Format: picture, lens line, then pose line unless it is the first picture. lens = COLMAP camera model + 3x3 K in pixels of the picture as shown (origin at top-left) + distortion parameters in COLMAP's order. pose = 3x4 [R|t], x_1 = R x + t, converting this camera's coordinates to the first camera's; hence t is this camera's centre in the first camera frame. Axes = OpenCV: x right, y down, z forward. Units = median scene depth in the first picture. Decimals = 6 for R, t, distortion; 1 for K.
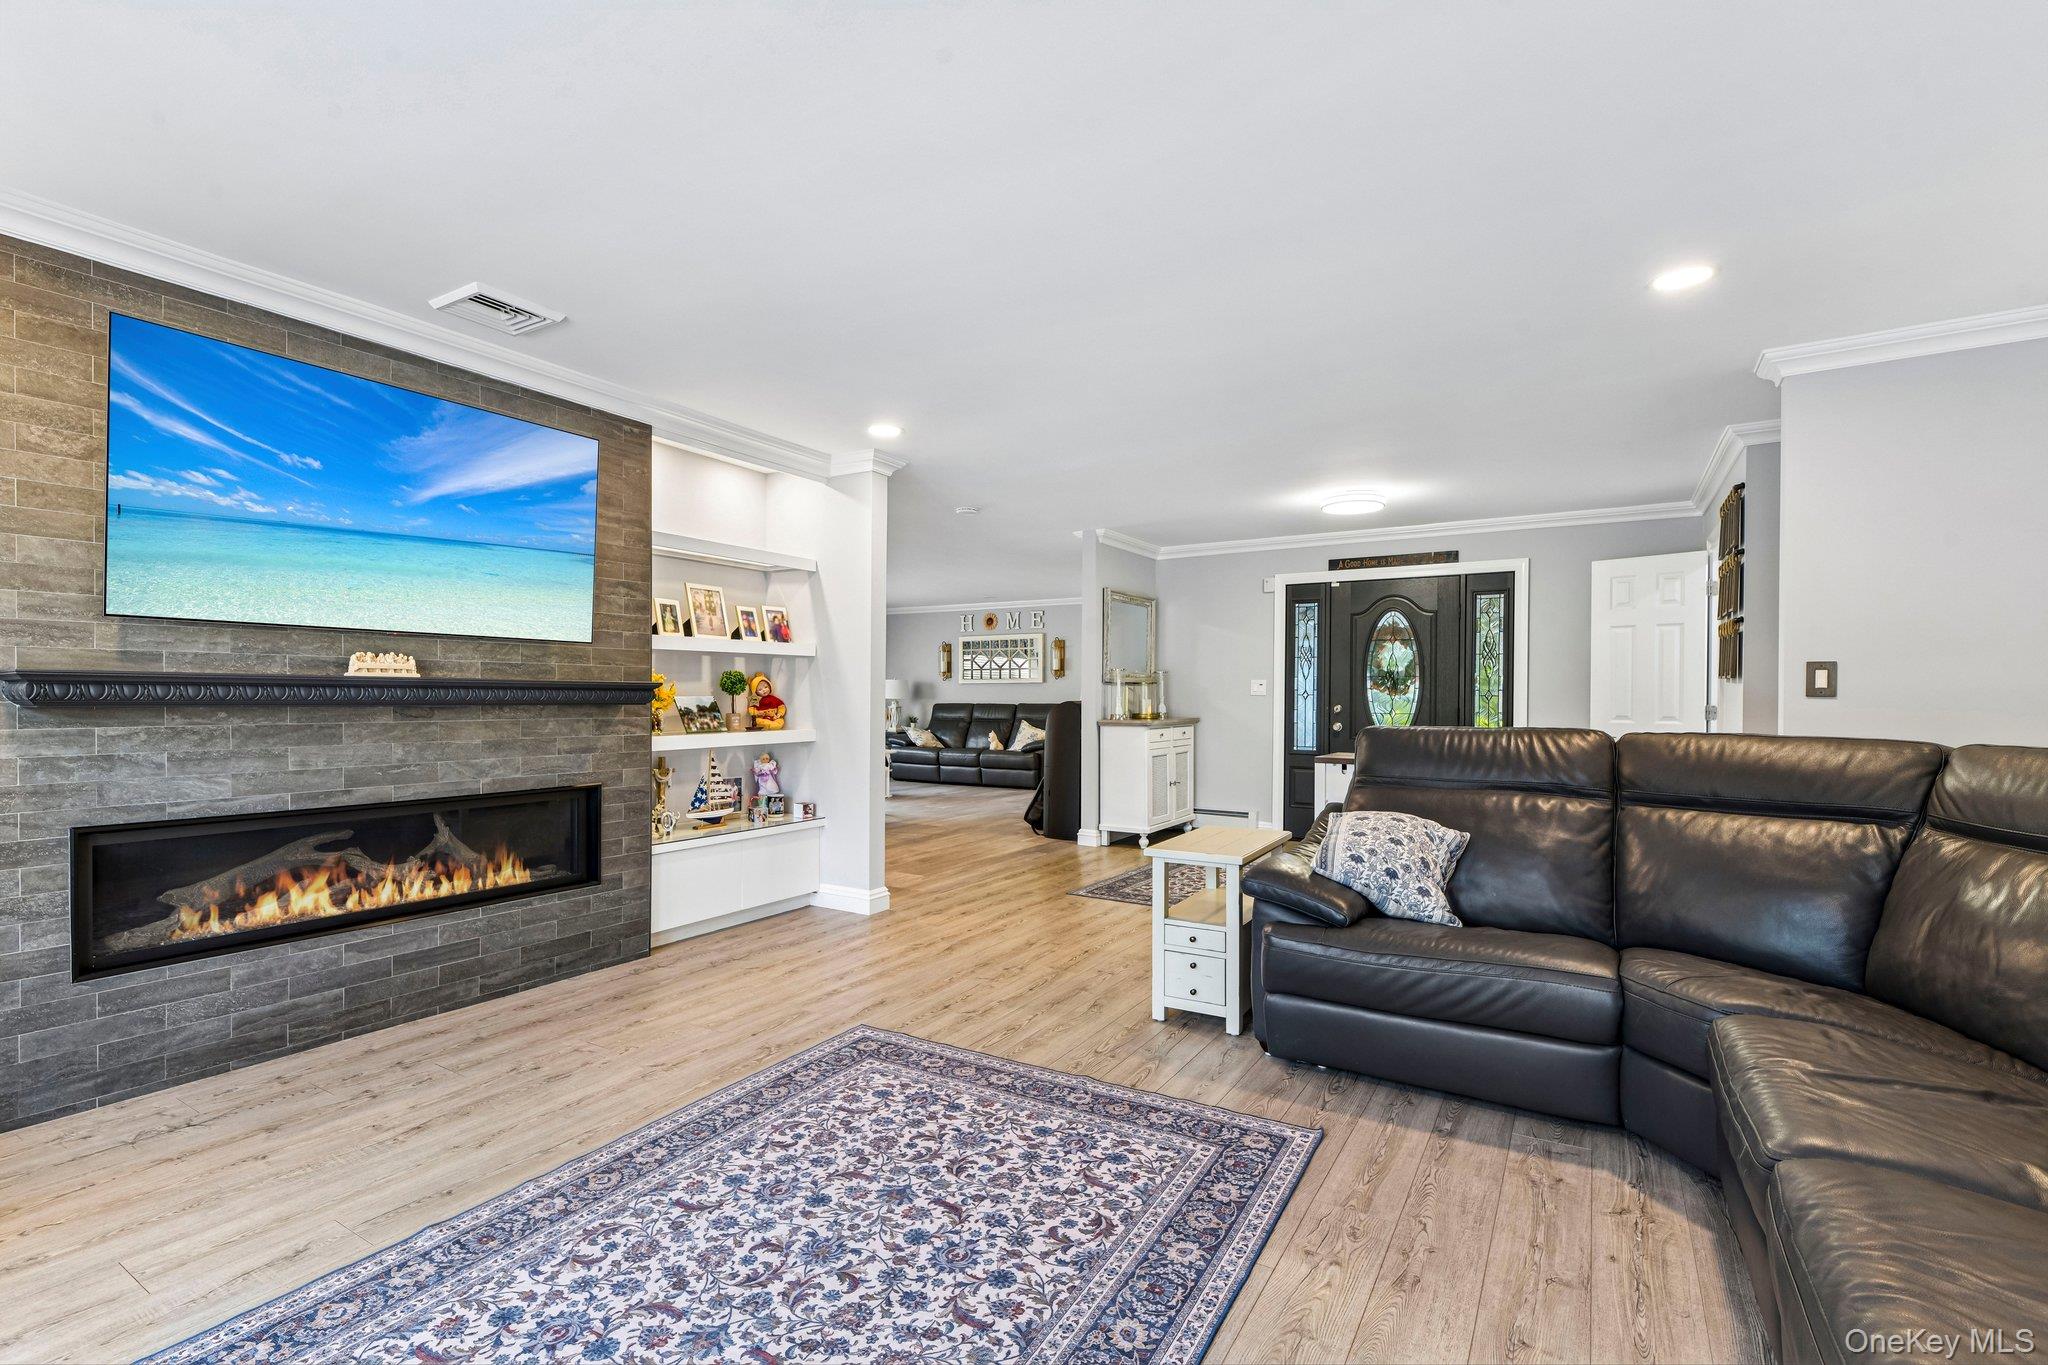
lens RADIAL K [[920.8, 0, 1007.2], [0, 920.8, 693.3], [0, 0, 1]] dist [0.004772, -0.002661]
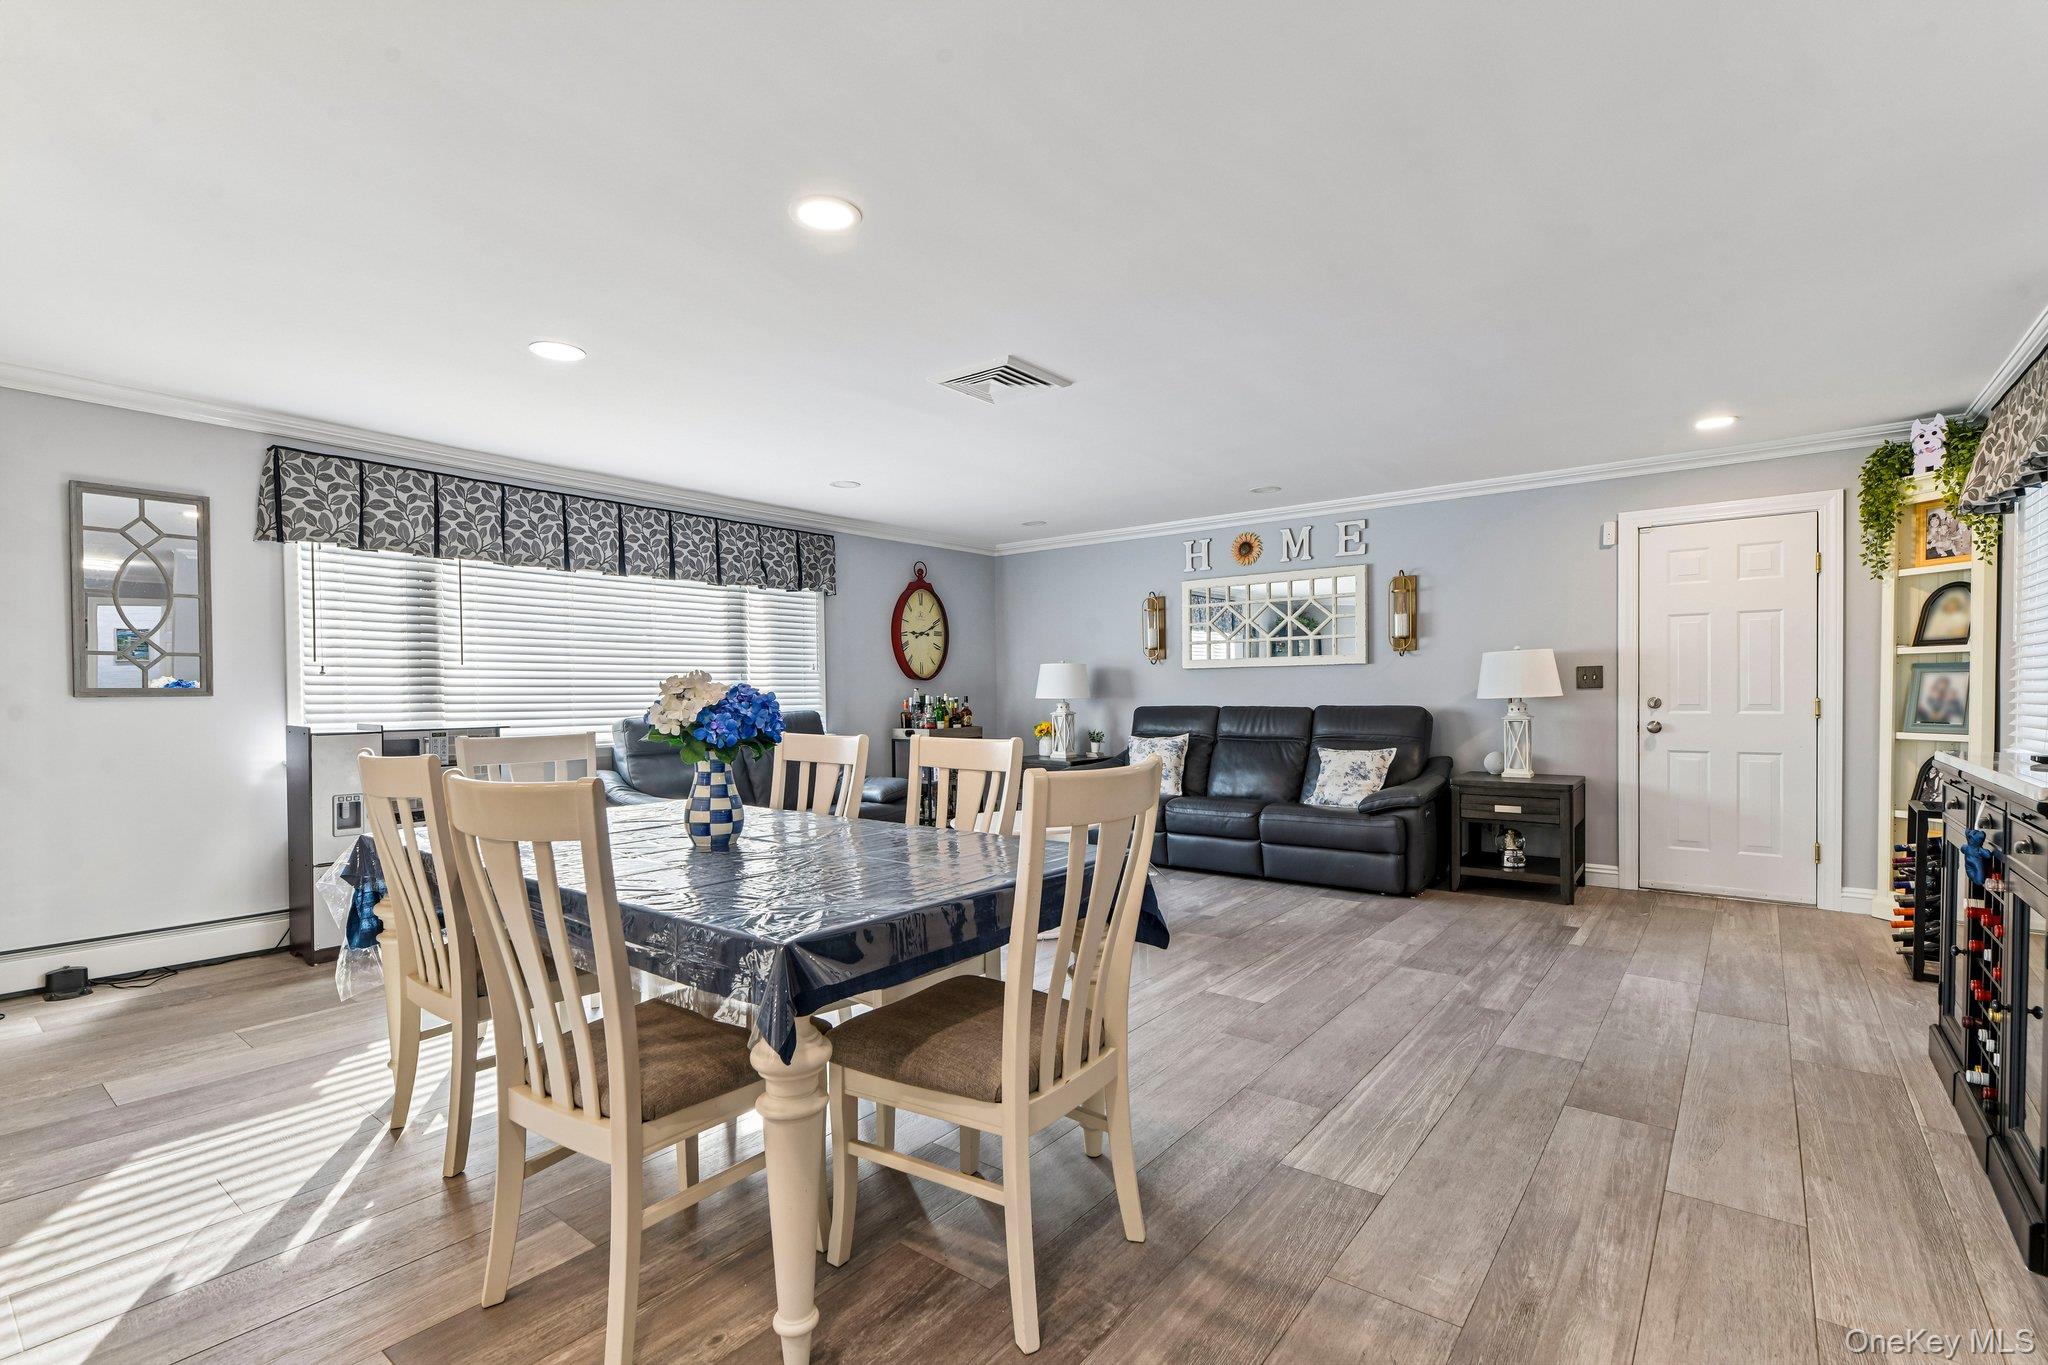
lens RADIAL K [[920.8, 0, 1023.6], [0, 920.8, 695.8], [0, 0, 1]] dist [0.004772, -0.002661]
pose [[0.994463, -0.006815, -0.104868, -0.091119], [0.007172, 0.999970, 0.003025, 0.002656], [0.104844, -0.003761, 0.994482, 0.472326]]
